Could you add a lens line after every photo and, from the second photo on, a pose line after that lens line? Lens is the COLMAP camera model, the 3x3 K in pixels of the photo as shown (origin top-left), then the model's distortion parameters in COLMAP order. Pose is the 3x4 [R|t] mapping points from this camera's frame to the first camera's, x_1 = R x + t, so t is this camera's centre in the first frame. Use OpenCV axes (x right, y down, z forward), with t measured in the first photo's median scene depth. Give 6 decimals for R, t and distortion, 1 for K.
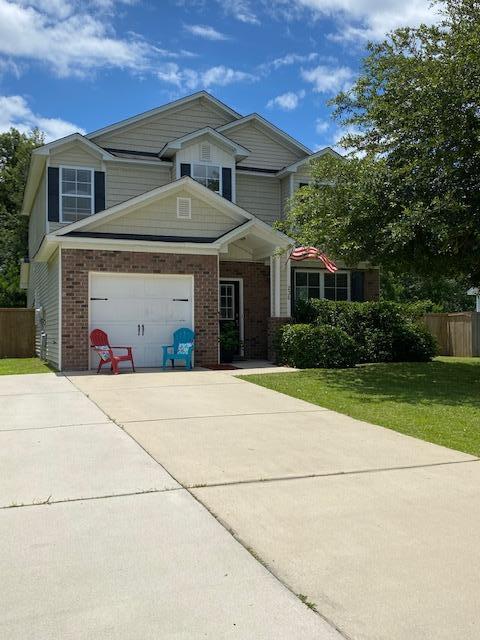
lens RADIAL K [[629.9, 0, 239.6], [0, 629.9, 327.8], [0, 0, 1]] dist [-0.032537, 0.000000]
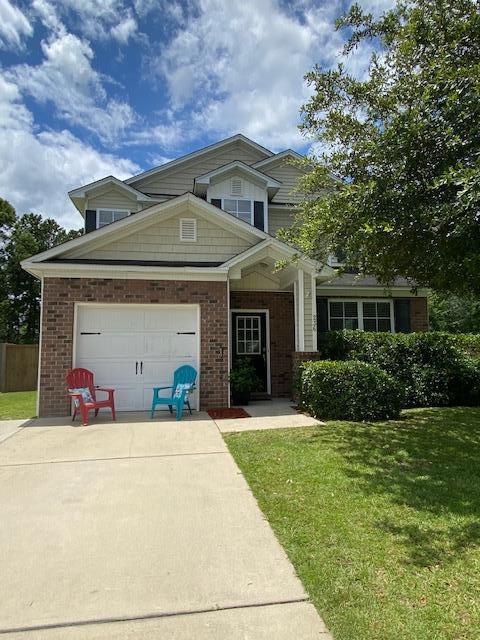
lens RADIAL K [[393.6, 0, 244.3], [0, 393.6, 323.6], [0, 0, 1]] dist [-0.001880, -0.001618]
pose [[0.976765, -0.022648, -0.213114, 0.109105], [0.005675, 0.996785, -0.079921, -0.013908], [0.214239, 0.076855, 0.973753, 0.506089]]
